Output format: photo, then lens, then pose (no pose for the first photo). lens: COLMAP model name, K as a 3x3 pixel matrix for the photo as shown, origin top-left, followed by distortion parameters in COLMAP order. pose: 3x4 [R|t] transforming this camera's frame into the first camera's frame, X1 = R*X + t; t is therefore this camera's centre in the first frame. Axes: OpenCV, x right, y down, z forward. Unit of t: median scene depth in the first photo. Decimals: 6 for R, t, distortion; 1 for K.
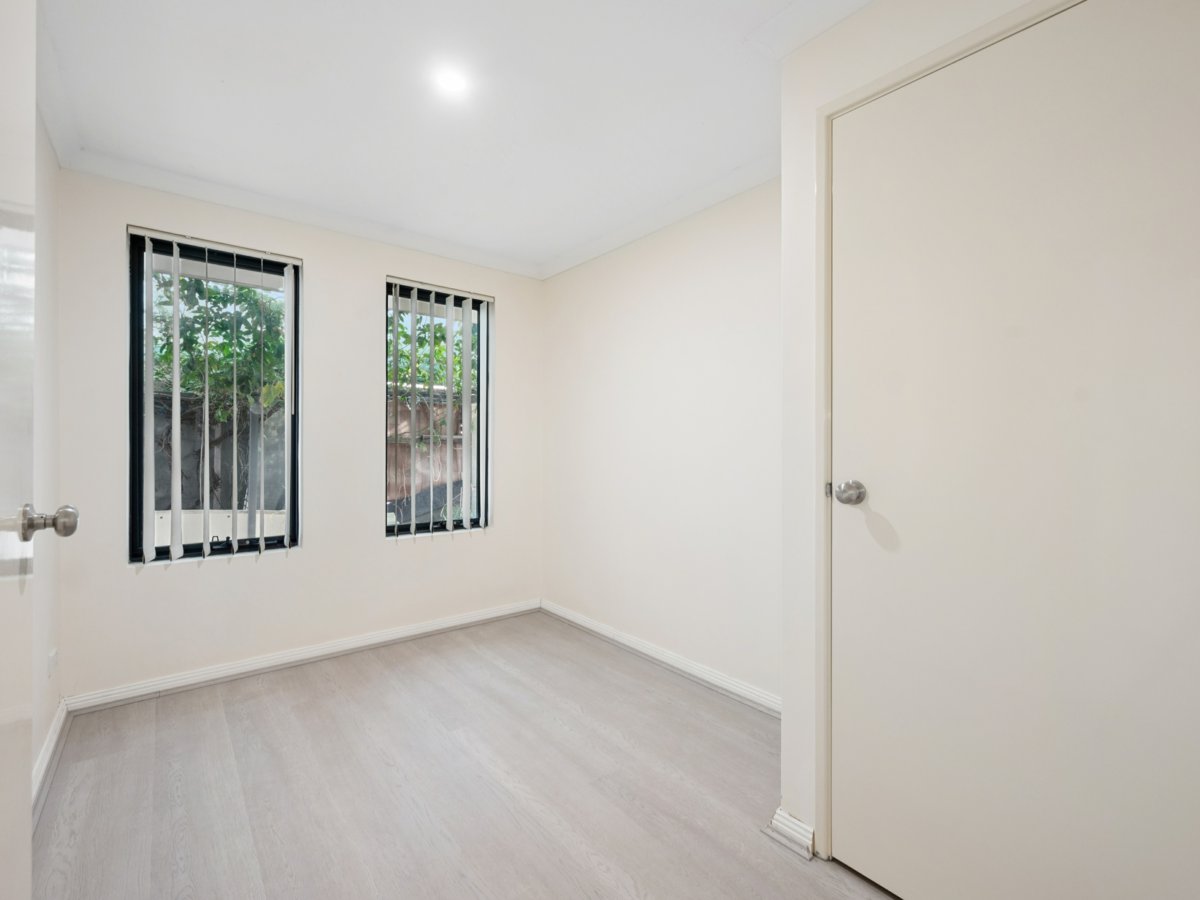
lens RADIAL K [[512.2, 0, 601.7], [0, 512.2, 445.0], [0, 0, 1]] dist [0.002353, 0.000299]
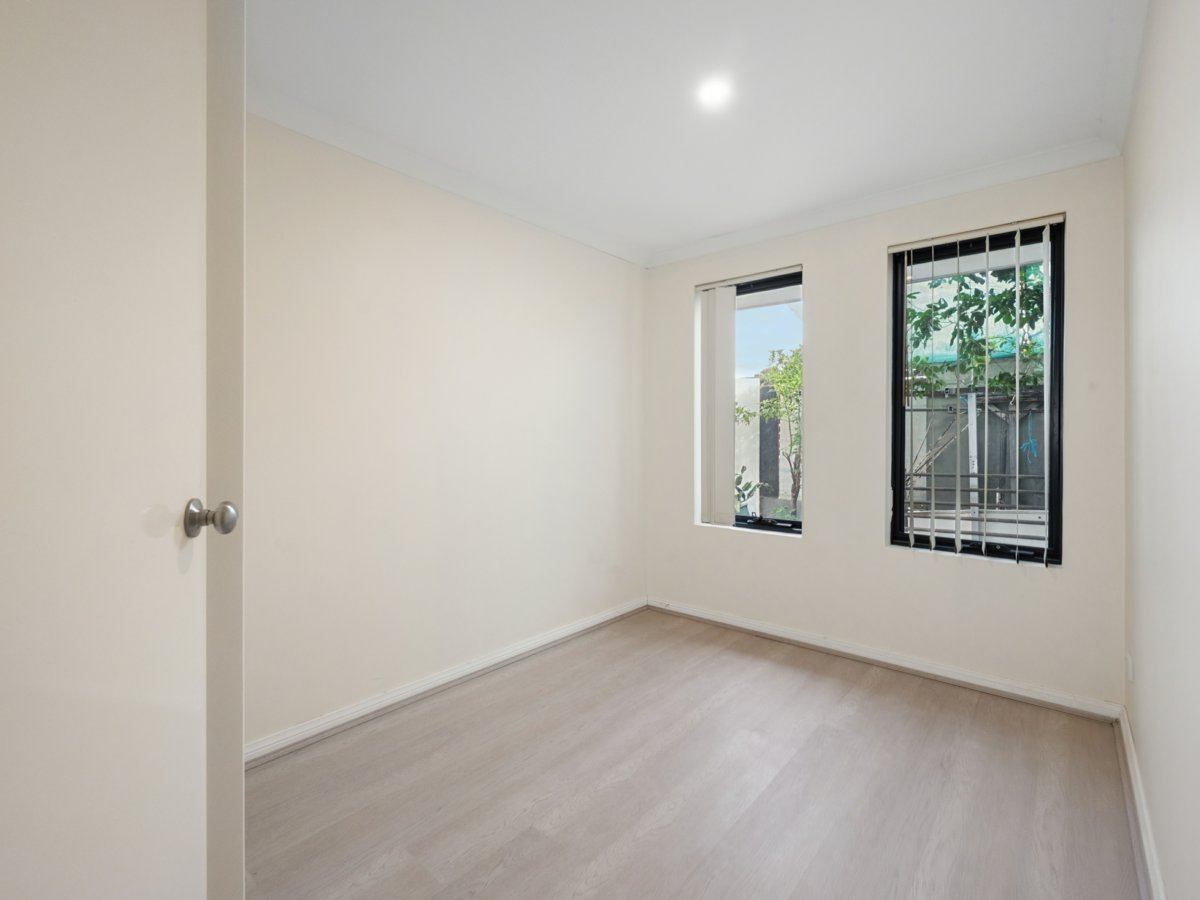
lens RADIAL K [[545.3, 0, 598.2], [0, 545.3, 445.2], [0, 0, 1]] dist [0.008753, -0.000674]
pose [[0.216679, 0.012559, -0.976162, 0.113460], [-0.005167, 0.999918, 0.011718, 0.000071], [0.976229, 0.002505, 0.216726, 0.090414]]
